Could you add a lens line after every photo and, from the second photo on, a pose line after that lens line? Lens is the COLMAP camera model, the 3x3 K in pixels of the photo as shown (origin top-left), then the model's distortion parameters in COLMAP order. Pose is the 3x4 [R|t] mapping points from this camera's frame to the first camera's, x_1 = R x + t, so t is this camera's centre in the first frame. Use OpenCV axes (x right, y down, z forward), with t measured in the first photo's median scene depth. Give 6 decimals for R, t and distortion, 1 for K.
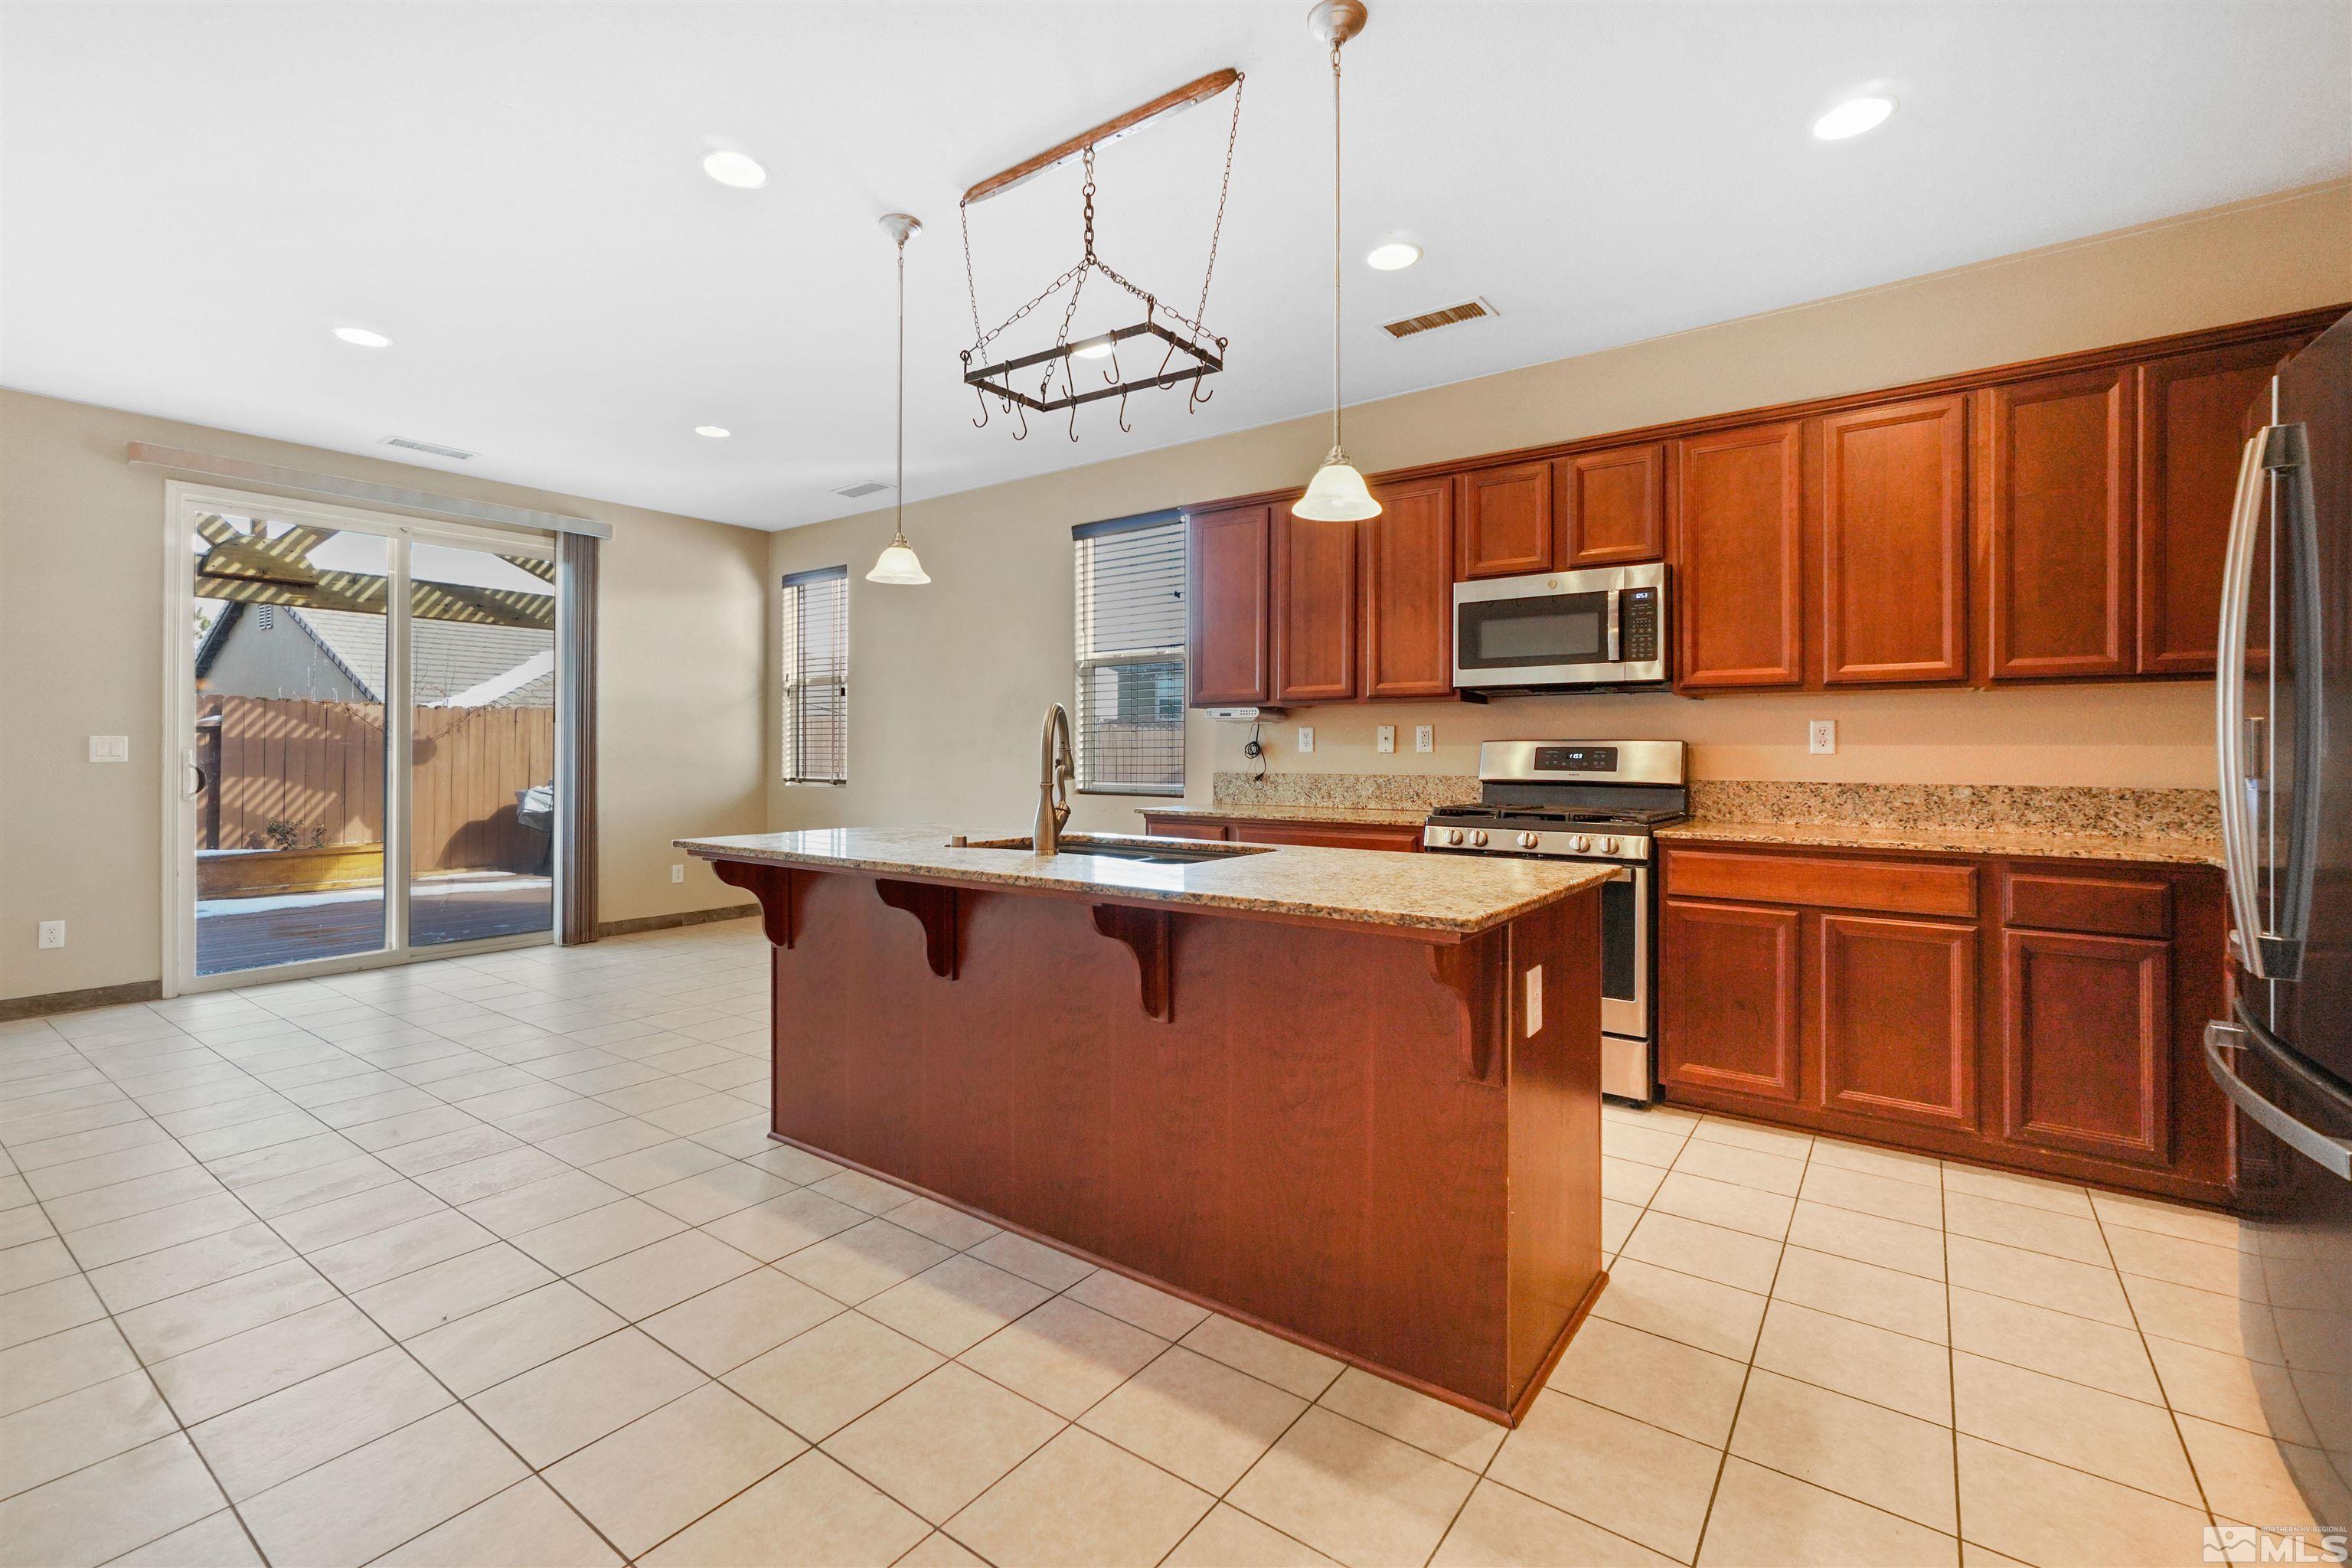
lens RADIAL K [[1028.5, 0, 1172.1], [0, 1028.5, 757.6], [0, 0, 1]] dist [-0.000281, 0.000049]
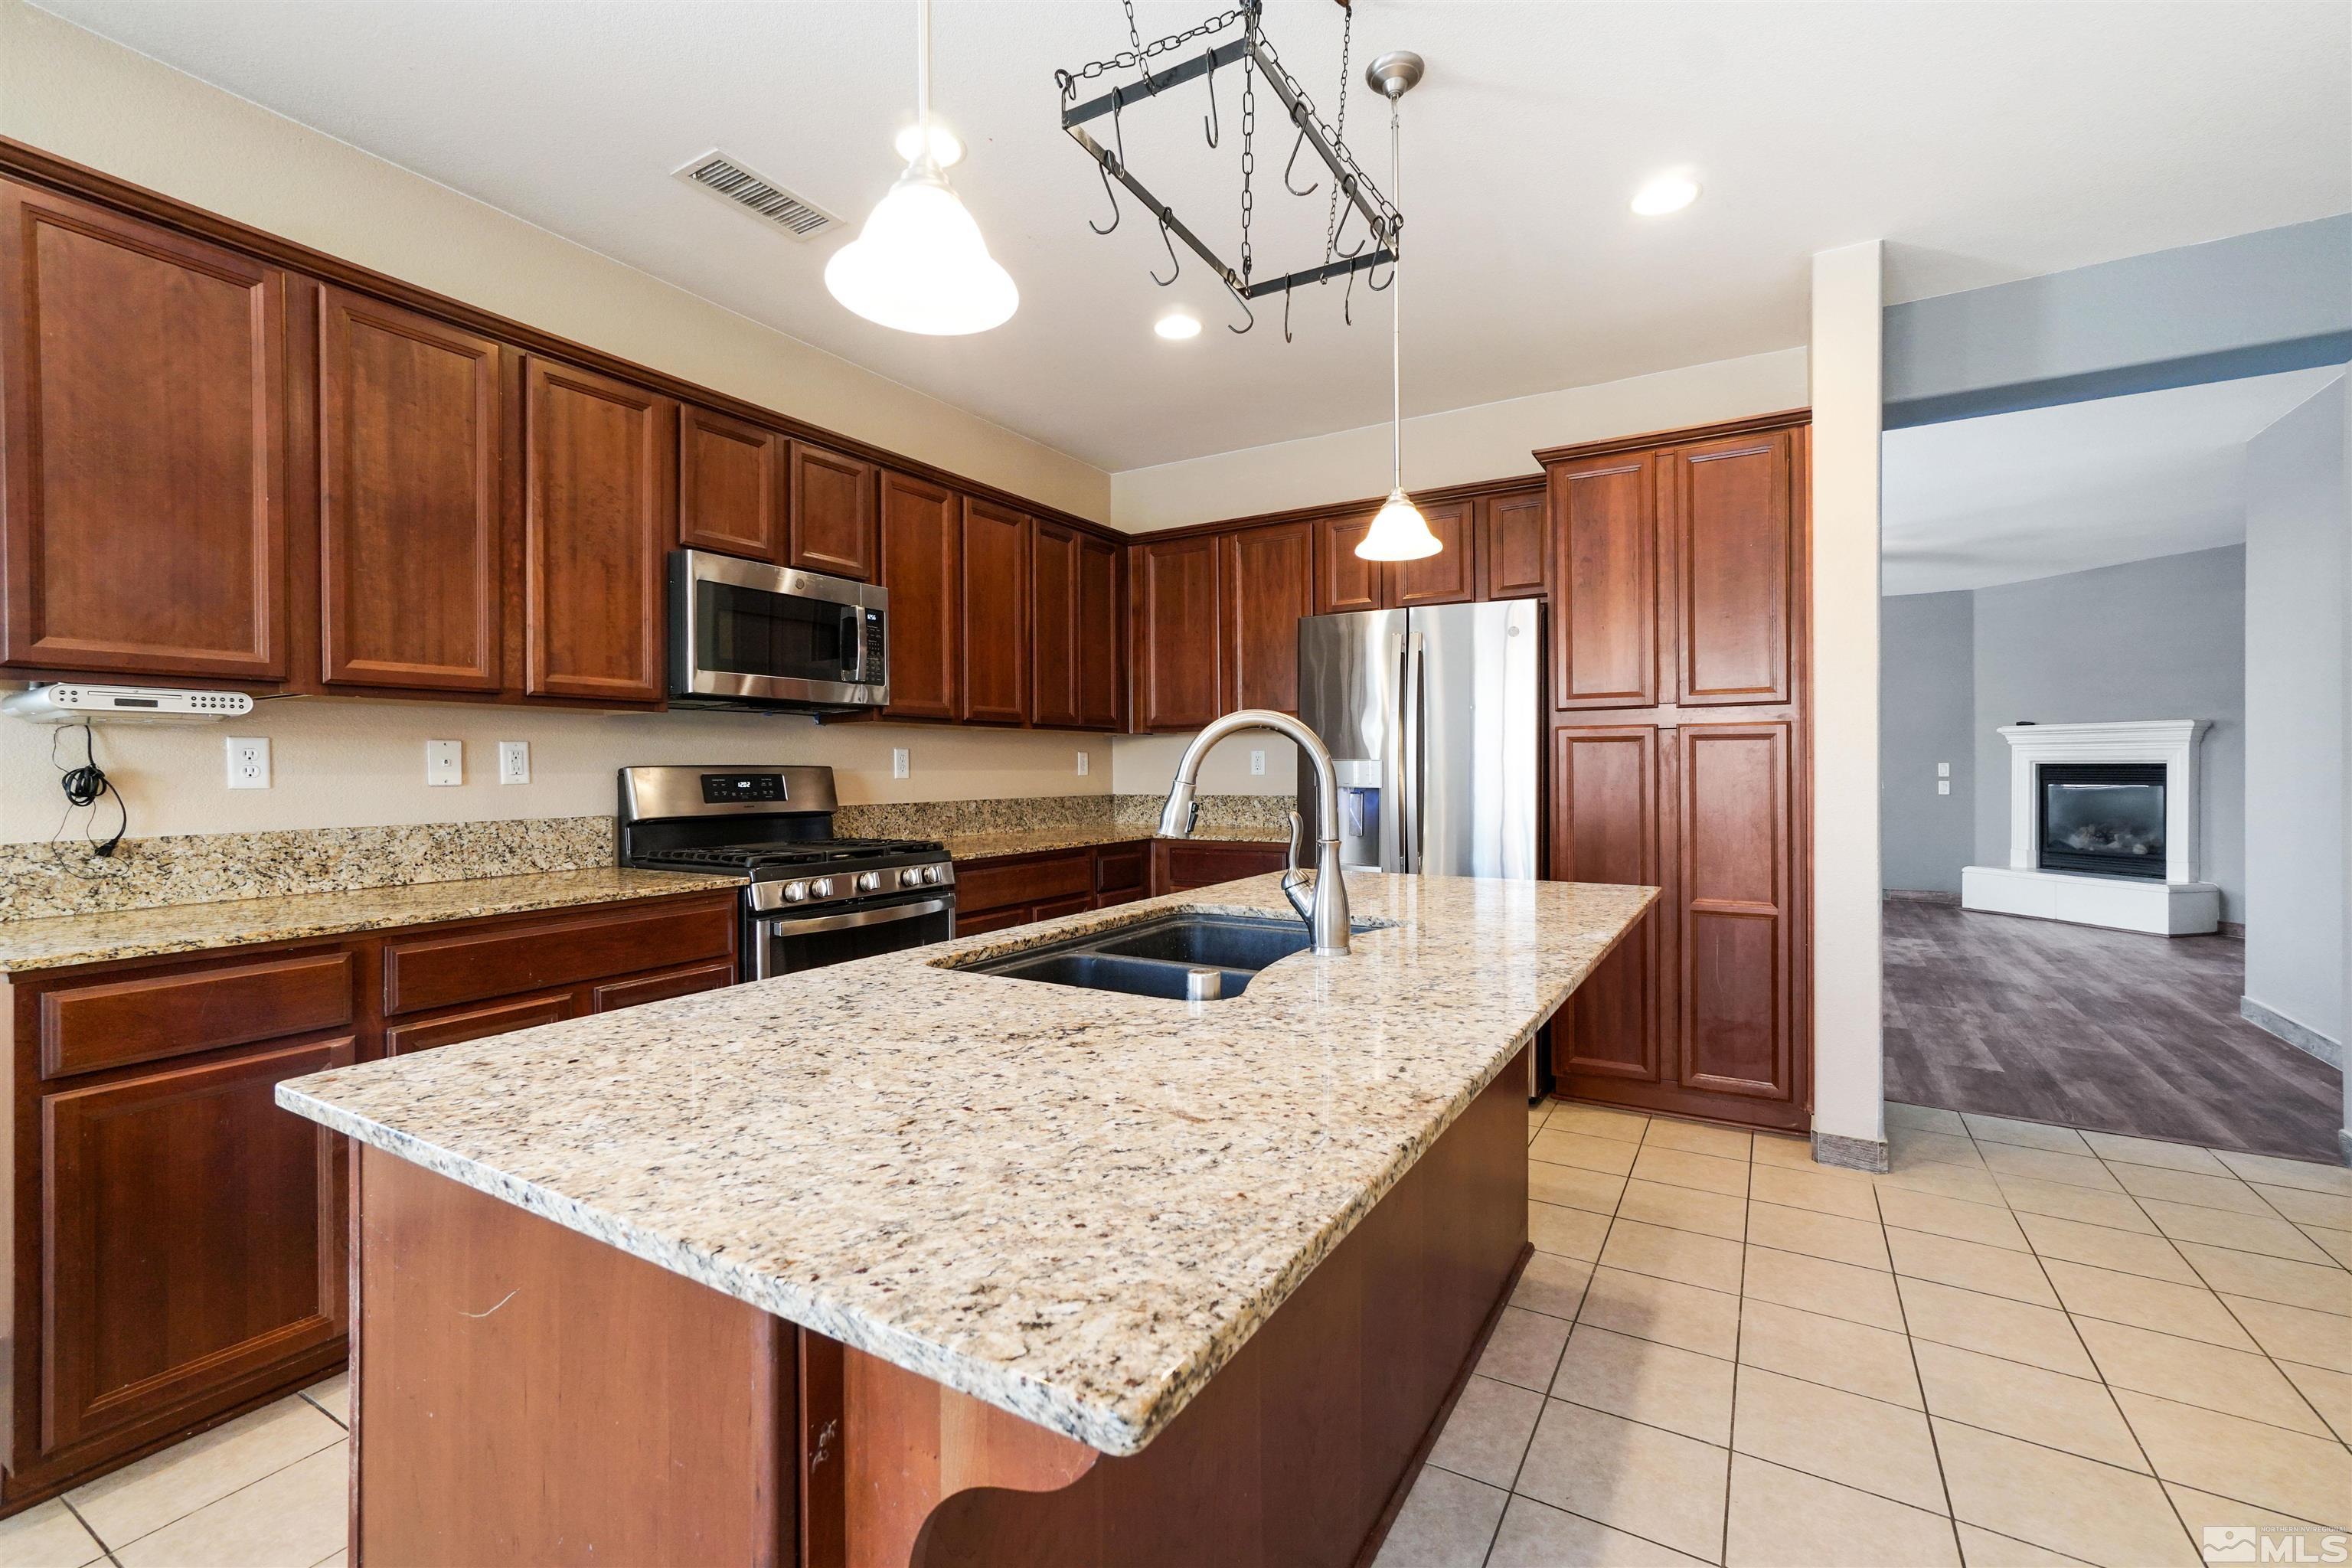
lens RADIAL K [[1028.5, 0, 1172.1], [0, 1028.5, 757.6], [0, 0, 1]] dist [-0.000281, 0.000049]
pose [[-0.078860, 0.005180, 0.996872, -0.463387], [0.009422, 0.999946, -0.004451, -0.016126], [-0.996841, 0.009041, -0.078904, 0.700499]]
